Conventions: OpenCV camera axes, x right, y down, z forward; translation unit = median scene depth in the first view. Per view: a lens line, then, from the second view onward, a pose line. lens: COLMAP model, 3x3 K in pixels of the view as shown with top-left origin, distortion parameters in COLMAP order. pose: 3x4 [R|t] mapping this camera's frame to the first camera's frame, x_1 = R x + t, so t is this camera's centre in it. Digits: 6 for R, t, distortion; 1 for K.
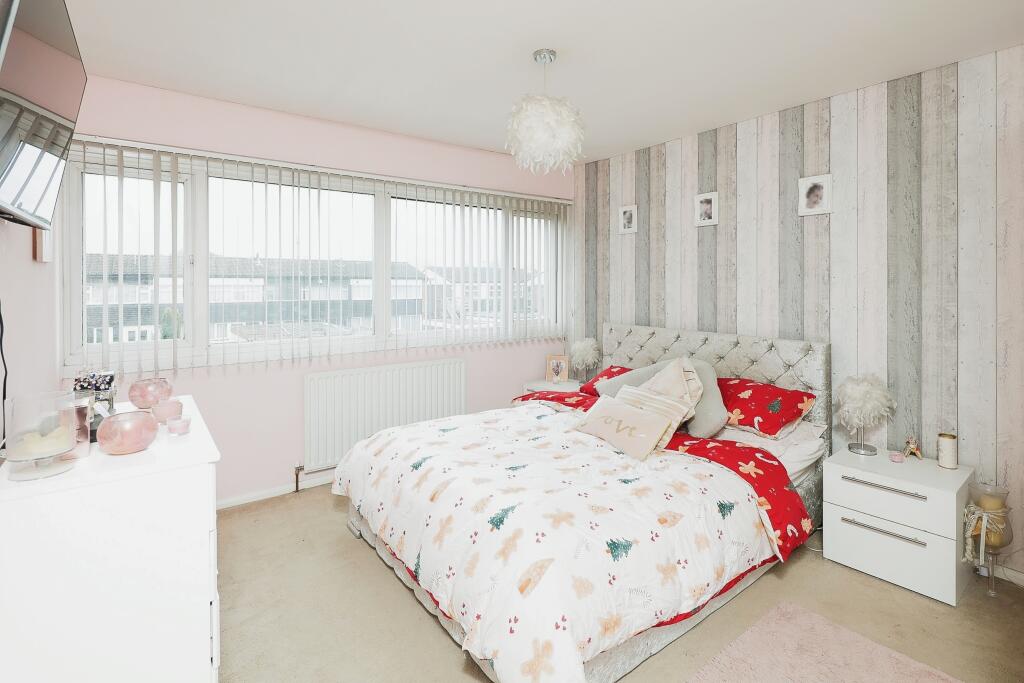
lens RADIAL K [[488.4, 0, 512.3], [0, 488.4, 302.7], [0, 0, 1]] dist [-0.001472, -0.001521]
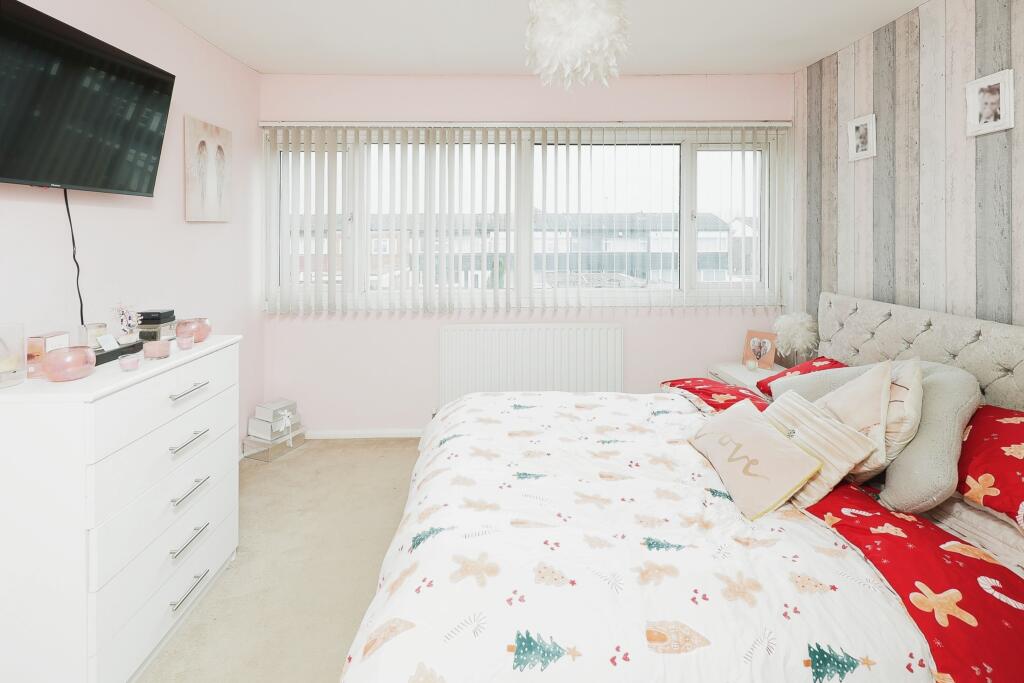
lens RADIAL K [[493.1, 0, 521.5], [0, 493.1, 247.0], [0, 0, 1]] dist [-0.000507, -0.001815]
pose [[0.820109, 0.008497, -0.572144, 0.261184], [-0.017455, 0.999796, -0.010172, -0.008660], [0.571941, 0.018328, 0.820090, 0.207556]]
